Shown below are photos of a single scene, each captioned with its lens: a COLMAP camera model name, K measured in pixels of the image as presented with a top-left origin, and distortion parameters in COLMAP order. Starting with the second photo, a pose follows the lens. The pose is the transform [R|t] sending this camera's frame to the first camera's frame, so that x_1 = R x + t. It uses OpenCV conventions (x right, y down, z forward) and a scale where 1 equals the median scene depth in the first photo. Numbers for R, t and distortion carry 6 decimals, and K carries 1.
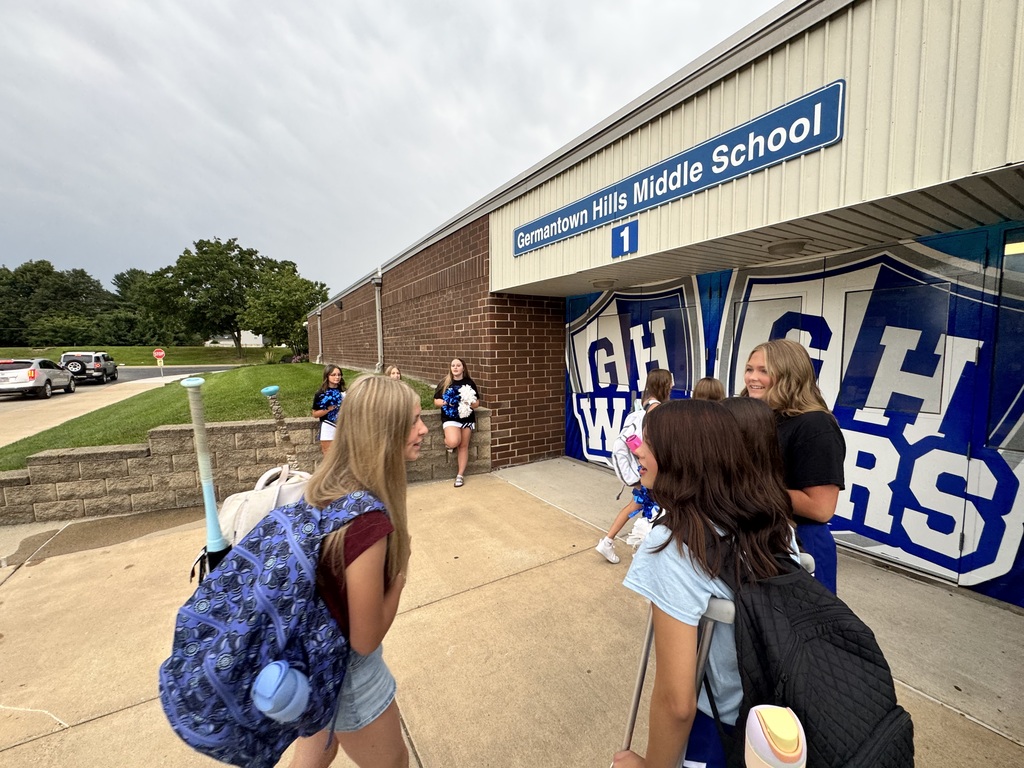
lens RADIAL K [[423.4, 0, 510.0], [0, 423.4, 384.5], [0, 0, 1]] dist [0.001883, -0.000773]
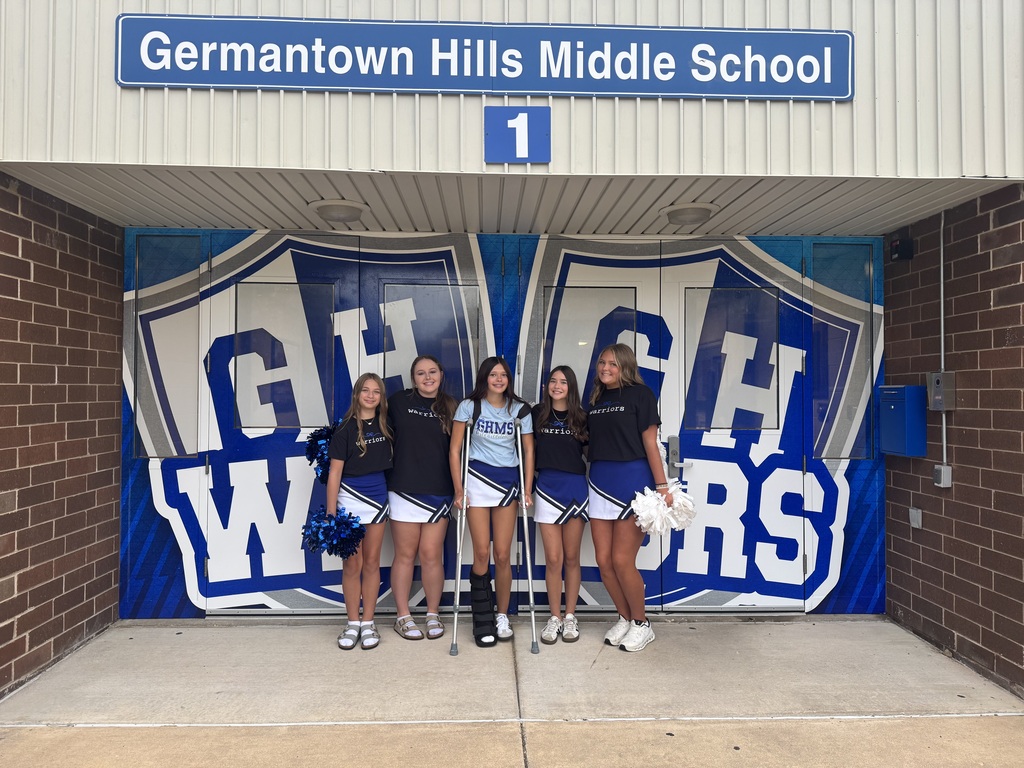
lens RADIAL K [[718.3, 0, 510.6], [0, 718.3, 379.9], [0, 0, 1]] dist [0.039165, -0.045380]
pose [[0.489594, 0.028519, 0.871484, -0.455519], [0.065564, 0.995431, -0.069409, 0.024453], [-0.869482, 0.091120, 0.485487, 0.525629]]
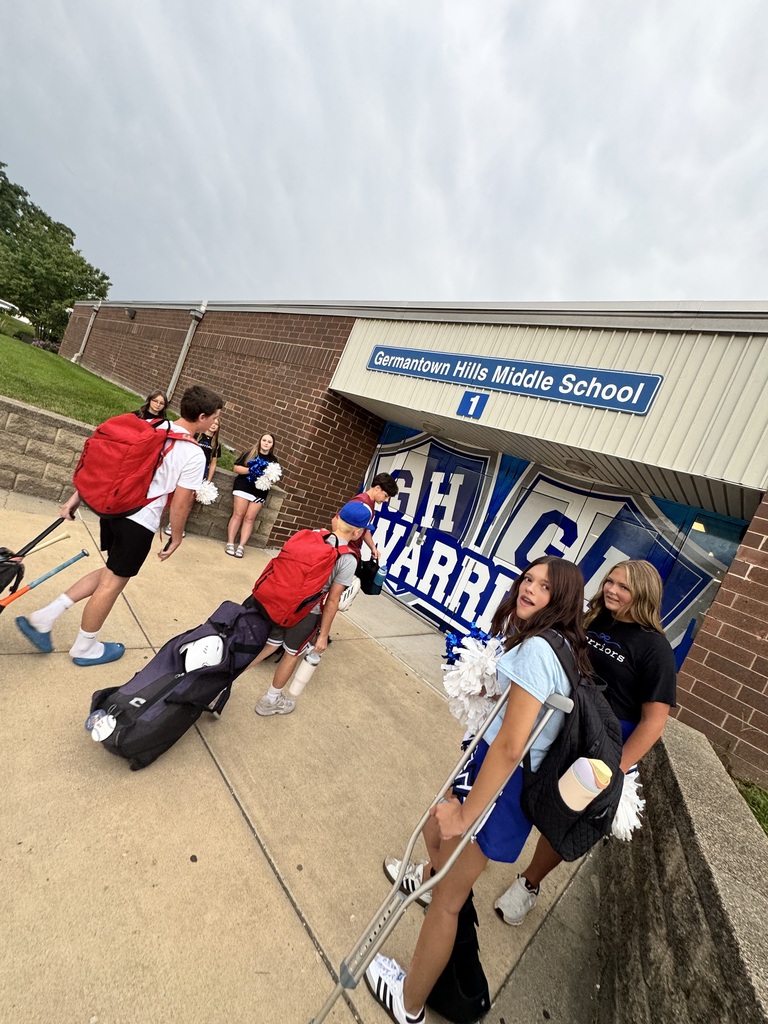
lens RADIAL K [[423.4, 0, 382.7], [0, 423.4, 511.1], [0, 0, 1]] dist [0.001883, -0.000773]
pose [[0.889506, 0.354633, 0.288122, -0.167286], [-0.367838, 0.929847, -0.008888, 0.033685], [-0.271062, -0.098077, 0.957552, -0.085800]]
